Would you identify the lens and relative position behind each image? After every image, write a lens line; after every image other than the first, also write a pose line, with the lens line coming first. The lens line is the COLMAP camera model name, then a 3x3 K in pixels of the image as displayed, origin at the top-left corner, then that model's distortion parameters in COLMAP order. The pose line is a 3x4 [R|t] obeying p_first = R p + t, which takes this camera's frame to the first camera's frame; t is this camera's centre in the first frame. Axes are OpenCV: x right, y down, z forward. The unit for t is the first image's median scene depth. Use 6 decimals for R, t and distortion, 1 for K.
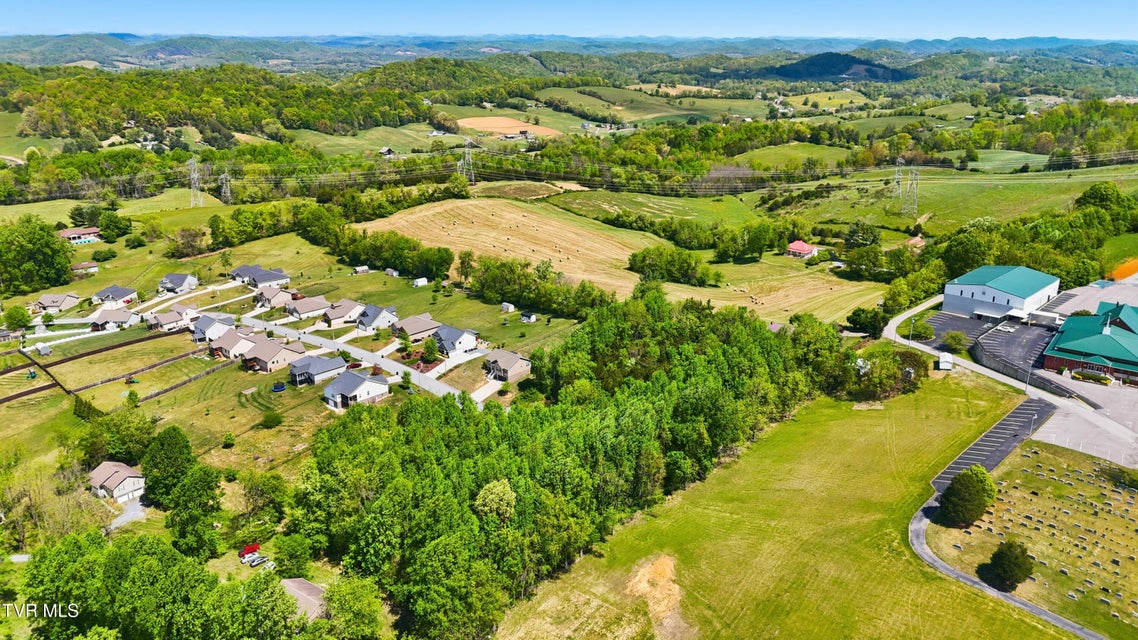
lens RADIAL K [[839.2, 0, 567.9], [0, 839.2, 317.3], [0, 0, 1]] dist [0.079865, -0.075278]
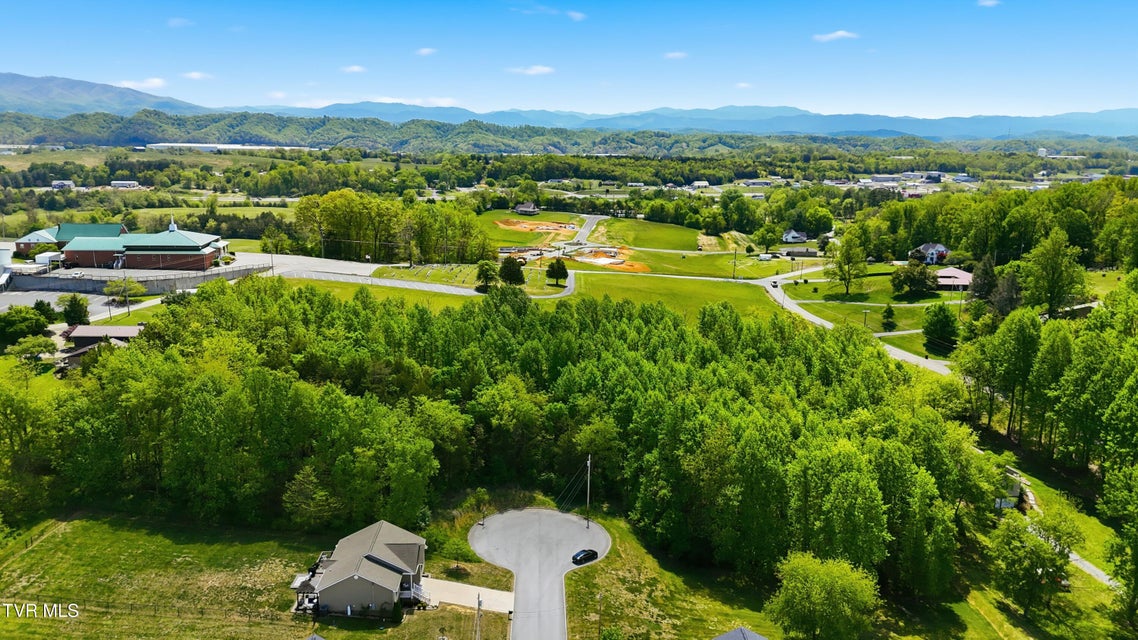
lens RADIAL K [[839.2, 0, 567.9], [0, 839.2, 317.3], [0, 0, 1]] dist [0.079865, -0.075278]
pose [[-0.702771, -0.171953, 0.690322, -0.198858], [0.200764, 0.882973, 0.424326, -0.101424], [-0.682500, 0.436796, -0.586006, 0.577583]]
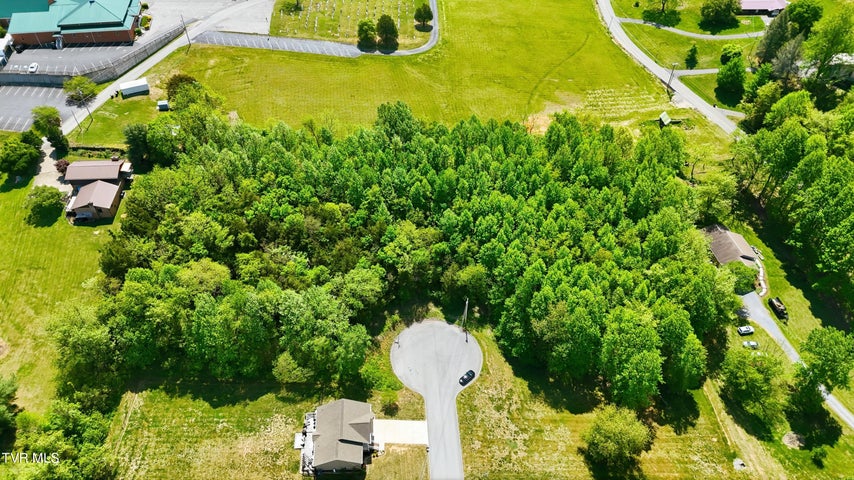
lens RADIAL K [[629.8, 0, 426.2], [0, 629.8, 238.0], [0, 0, 1]] dist [0.079865, -0.075278]
pose [[-0.724761, -0.499609, 0.474460, -0.139023], [0.204398, 0.501716, 0.840537, -0.209795], [-0.657984, 0.706167, -0.261505, 0.506473]]
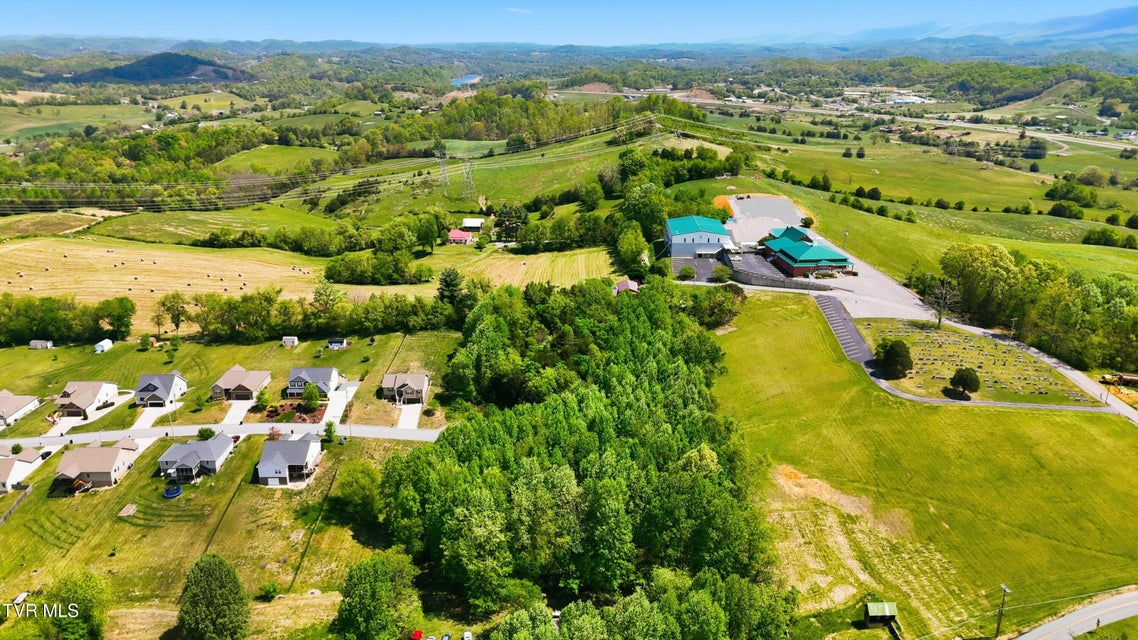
lens RADIAL K [[818.0, 0, 570.1], [0, 818.0, 353.5], [0, 0, 1]] dist [0.097128, -0.106752]
pose [[0.728871, -0.241868, 0.640506, -0.269234], [0.213496, 0.969167, 0.123027, -0.027977], [-0.650513, 0.047075, 0.758035, 0.093005]]
